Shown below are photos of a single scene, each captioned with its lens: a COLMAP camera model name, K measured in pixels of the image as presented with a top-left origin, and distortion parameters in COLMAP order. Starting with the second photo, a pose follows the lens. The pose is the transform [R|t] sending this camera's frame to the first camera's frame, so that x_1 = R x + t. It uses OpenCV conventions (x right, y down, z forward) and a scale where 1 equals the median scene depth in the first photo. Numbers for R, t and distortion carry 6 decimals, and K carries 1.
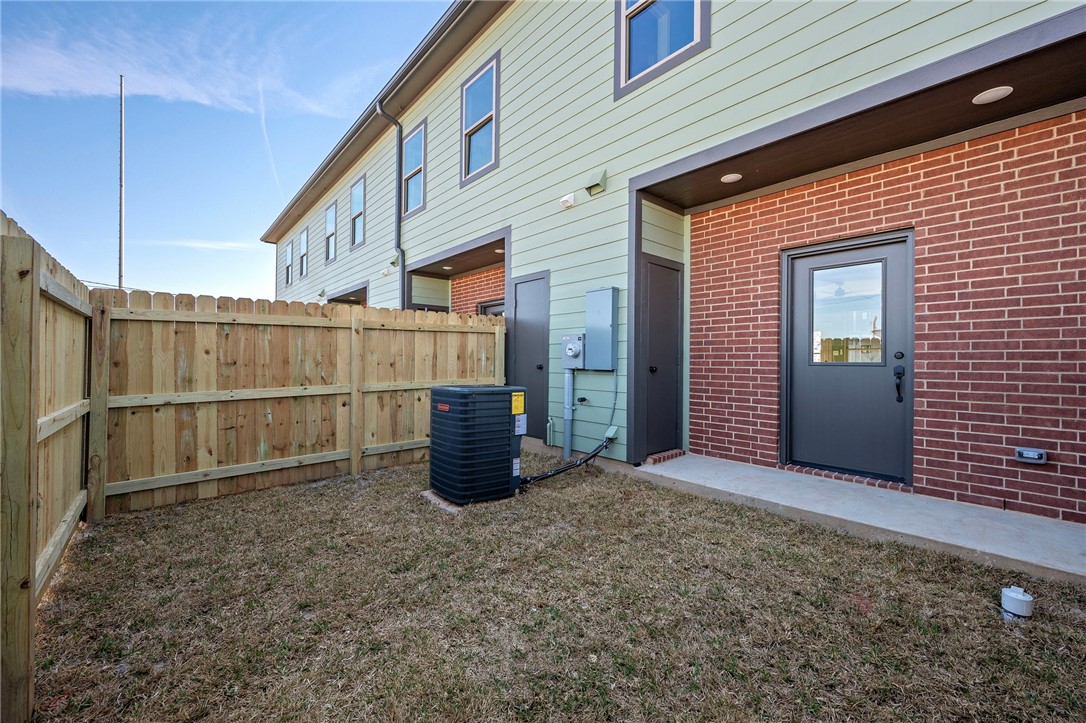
lens RADIAL K [[429.5, 0, 551.6], [0, 429.5, 363.7], [0, 0, 1]] dist [0.000718, -0.000378]
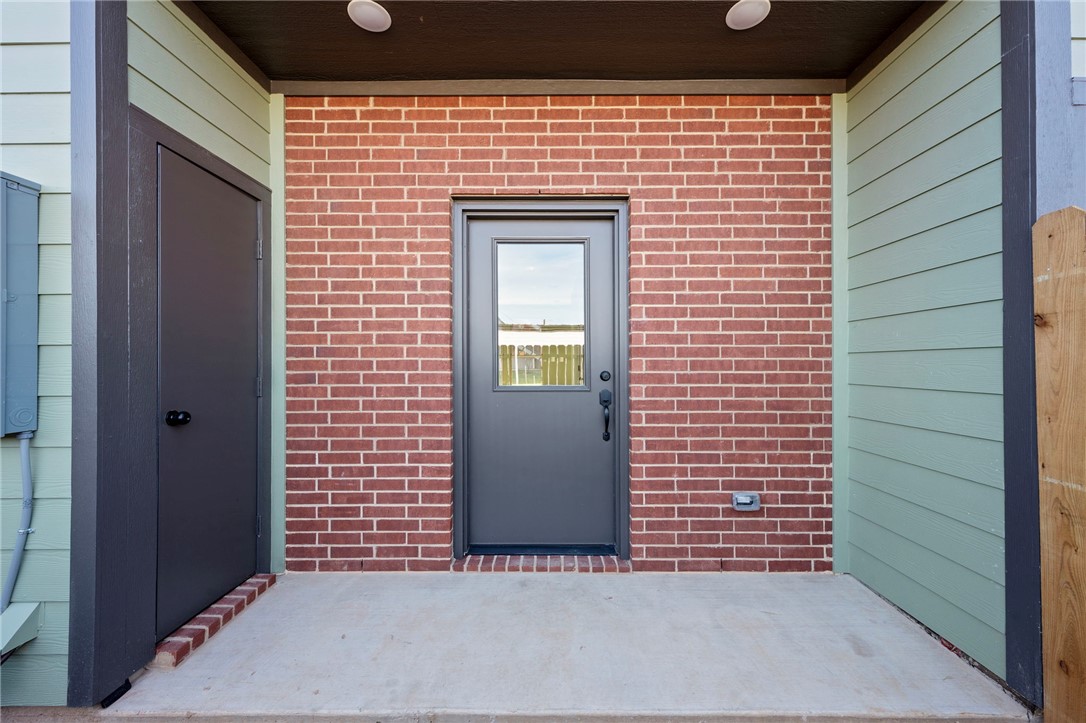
lens RADIAL K [[429.5, 0, 551.6], [0, 429.5, 363.7], [0, 0, 1]] dist [0.000718, -0.000378]
pose [[0.674278, -0.006267, 0.738451, 0.182608], [0.010162, 0.999948, -0.000793, -0.034006], [-0.738408, 0.008039, 0.674306, 0.490408]]
